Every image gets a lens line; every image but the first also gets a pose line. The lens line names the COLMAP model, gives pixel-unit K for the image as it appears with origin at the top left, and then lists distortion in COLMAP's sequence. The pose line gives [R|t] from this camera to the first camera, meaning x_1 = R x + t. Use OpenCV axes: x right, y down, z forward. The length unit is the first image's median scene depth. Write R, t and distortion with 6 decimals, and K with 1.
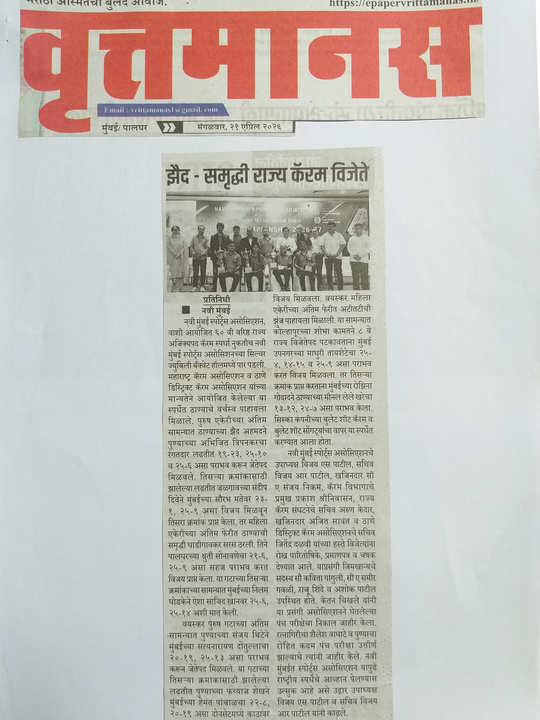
lens RADIAL K [[3571.5, 0, 270.0], [0, 3571.5, 360.0], [0, 0, 1]] dist [1.951136, -0.869870]
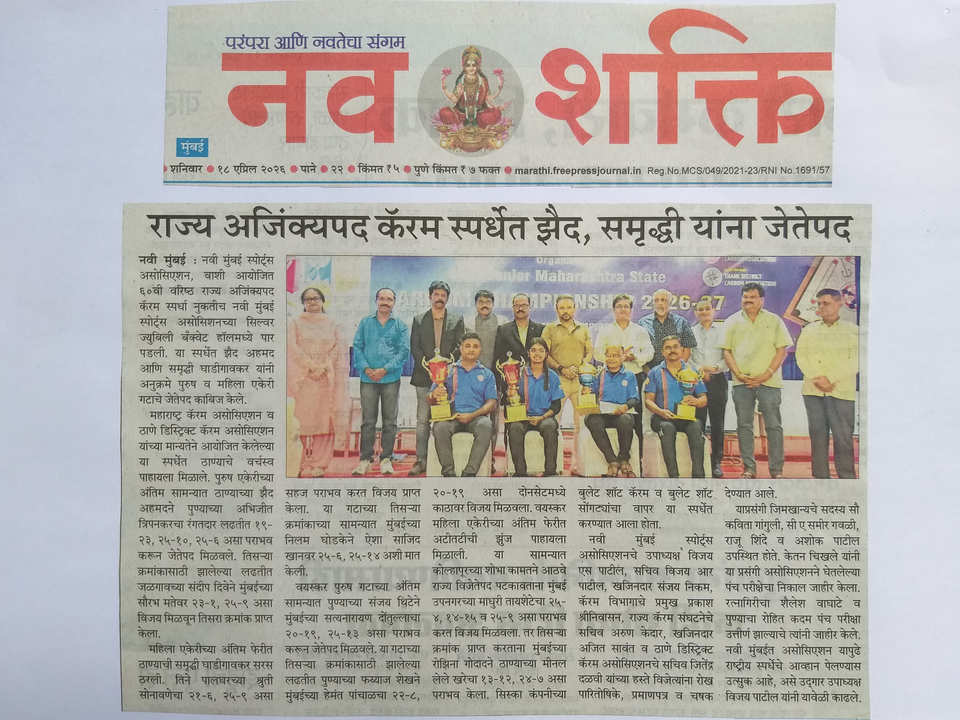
lens RADIAL K [[4995.8, 0, 480.0], [0, 4995.8, 360.0], [0, 0, 1]] dist [2.752516, -3.682681]
pose [[0.999777, 0.012091, -0.017289, -0.001119], [-0.012788, 0.999086, -0.040785, -0.010310], [0.016781, 0.040997, 0.999018, 0.508382]]
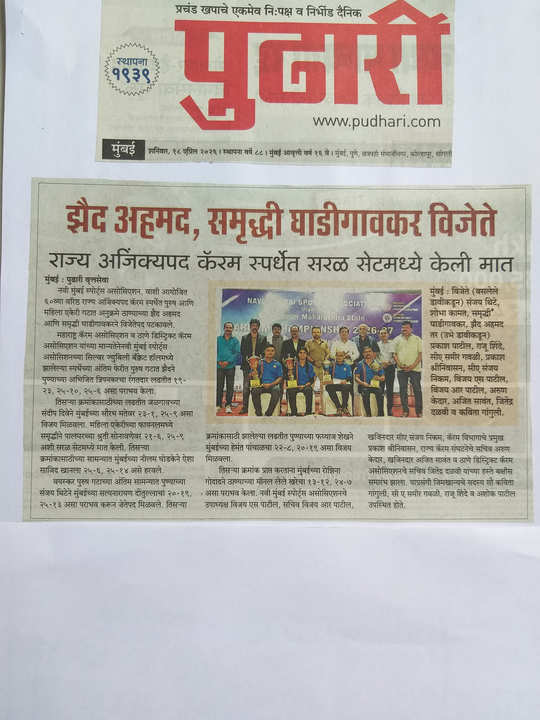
lens RADIAL K [[3571.5, 0, 270.0], [0, 3571.5, 360.0], [0, 0, 1]] dist [1.951136, -0.869870]
pose [[0.999722, 0.017507, -0.015820, 0.000897], [-0.017981, 0.999377, -0.030369, -0.007980], [0.015279, 0.030645, 0.999414, 0.275383]]
